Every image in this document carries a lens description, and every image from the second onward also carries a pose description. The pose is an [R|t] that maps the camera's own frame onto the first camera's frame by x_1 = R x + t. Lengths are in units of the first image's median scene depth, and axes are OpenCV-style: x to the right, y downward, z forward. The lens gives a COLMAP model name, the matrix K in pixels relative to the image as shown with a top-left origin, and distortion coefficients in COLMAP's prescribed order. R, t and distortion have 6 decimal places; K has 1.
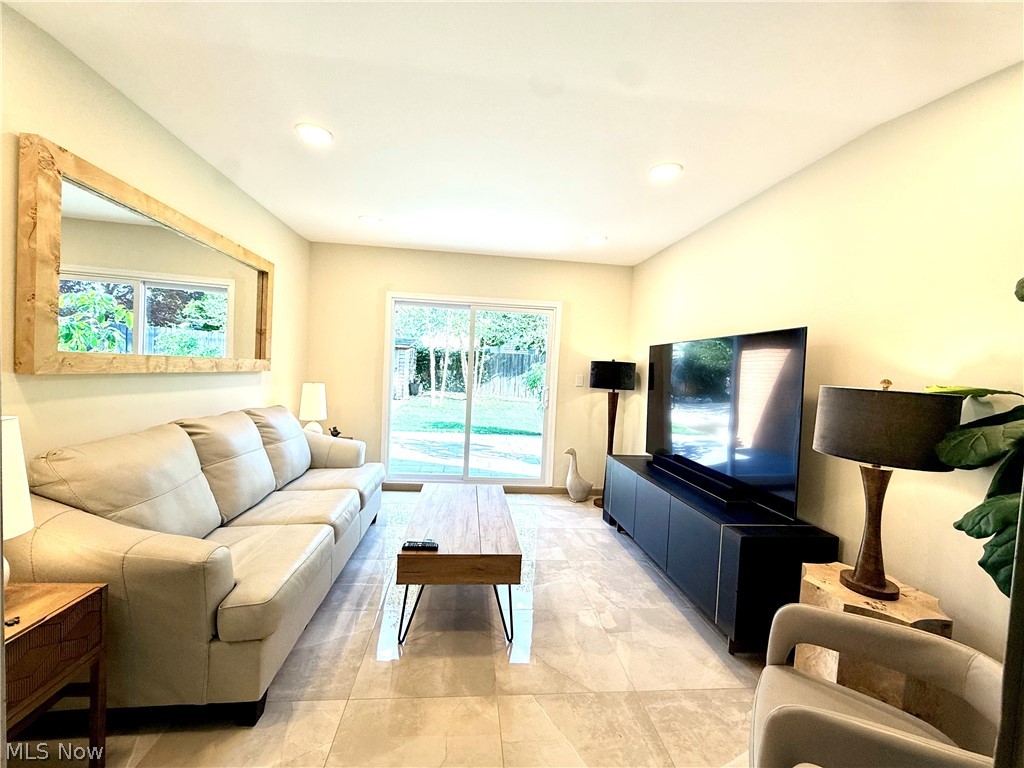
lens RADIAL K [[409.0, 0, 509.5], [0, 409.0, 384.2], [0, 0, 1]] dist [0.000021, -0.000233]
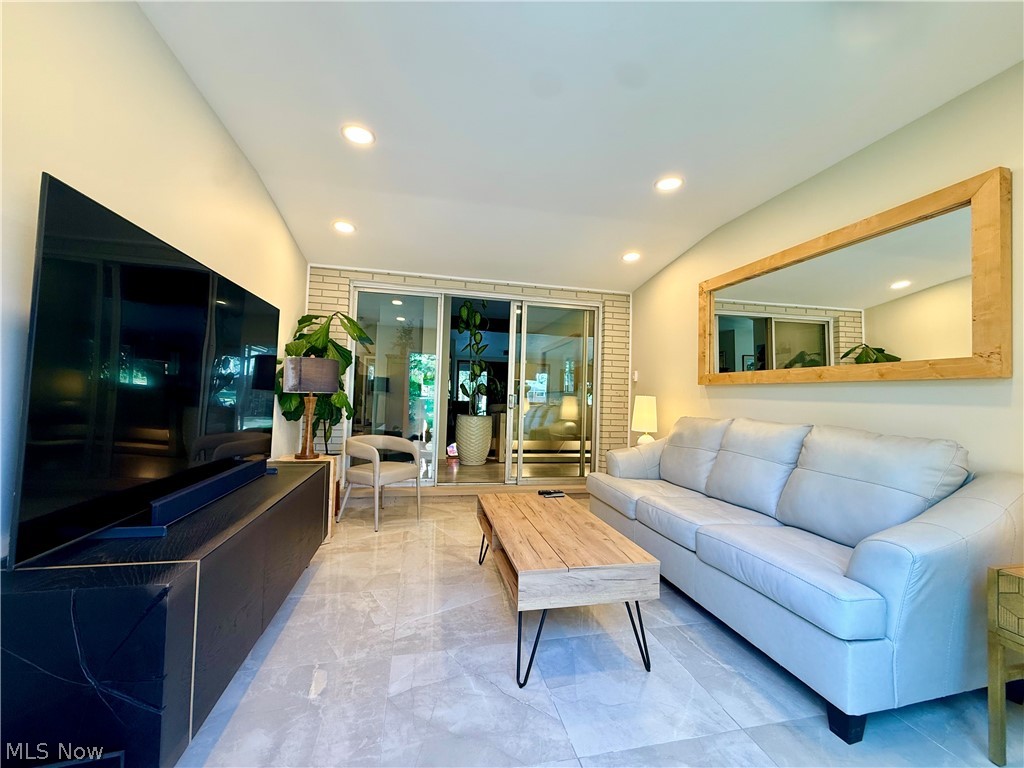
lens RADIAL K [[409.0, 0, 509.5], [0, 409.0, 384.2], [0, 0, 1]] dist [0.000021, -0.000233]
pose [[-0.991237, -0.076153, -0.107932, 0.078384], [-0.076627, 0.997060, 0.000240, 0.032207], [0.107596, 0.008508, -0.994158, 1.876613]]
